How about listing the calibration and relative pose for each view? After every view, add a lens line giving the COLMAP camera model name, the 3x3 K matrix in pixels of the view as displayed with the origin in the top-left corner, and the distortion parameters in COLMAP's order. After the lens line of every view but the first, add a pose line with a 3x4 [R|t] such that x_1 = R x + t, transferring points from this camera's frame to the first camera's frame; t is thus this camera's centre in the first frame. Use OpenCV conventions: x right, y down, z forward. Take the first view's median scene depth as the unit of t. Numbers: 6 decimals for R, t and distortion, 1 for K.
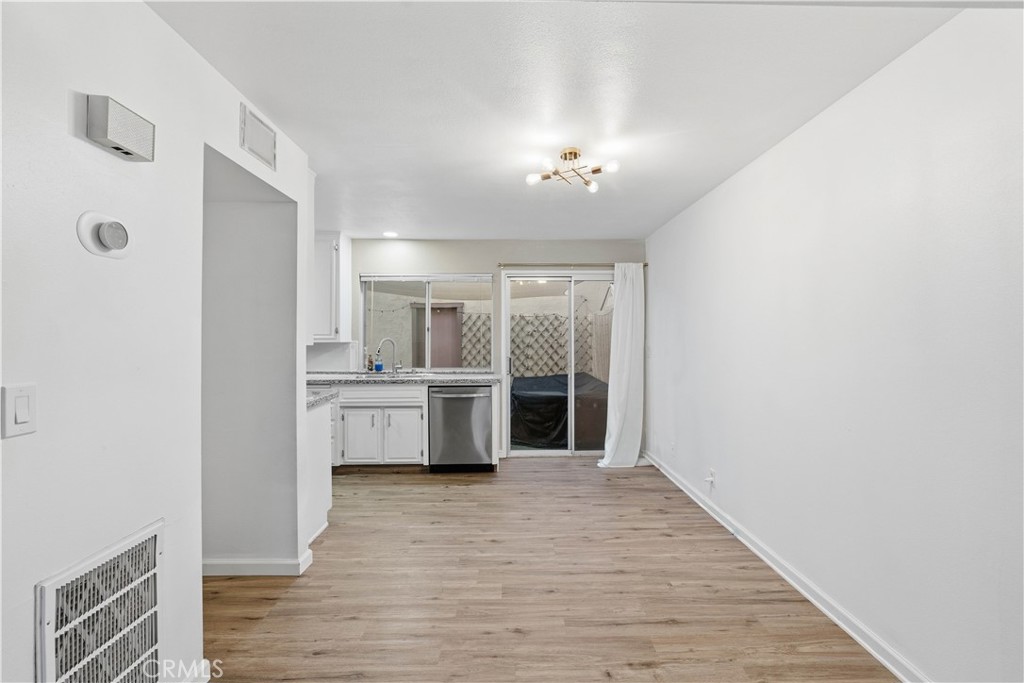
lens RADIAL K [[447.8, 0, 515.3], [0, 447.8, 337.8], [0, 0, 1]] dist [-0.003562, 0.000001]
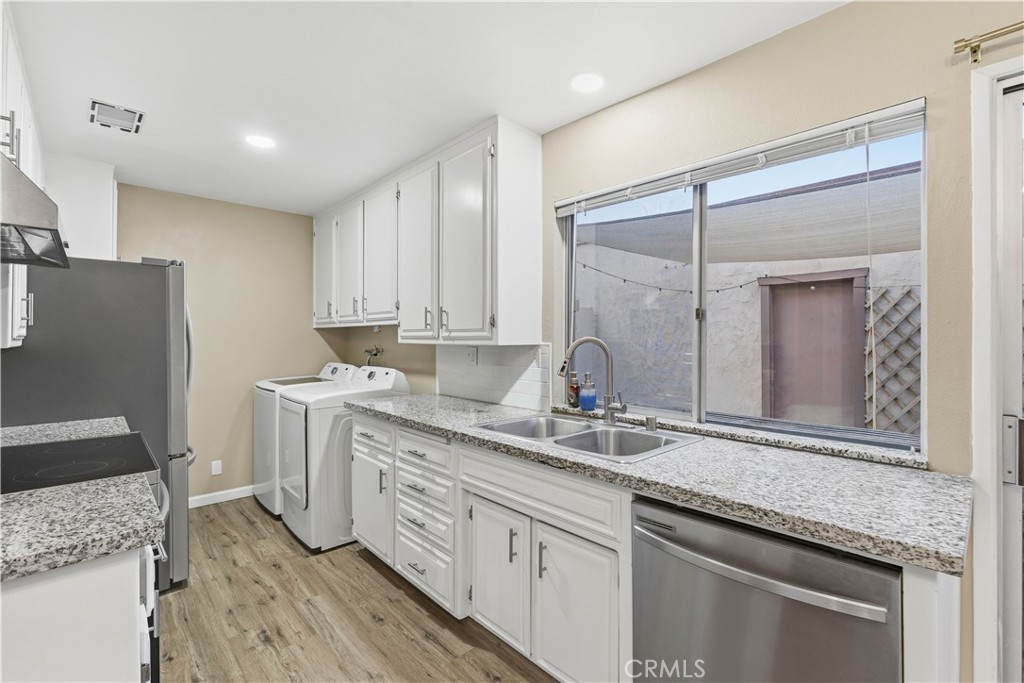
lens RADIAL K [[447.8, 0, 515.3], [0, 447.8, 337.8], [0, 0, 1]] dist [-0.003562, 0.000001]
pose [[0.676096, 0.003571, -0.736805, -0.020974], [-0.000080, 0.999989, 0.004773, -0.000312], [0.736814, -0.003168, 0.676089, 0.636610]]
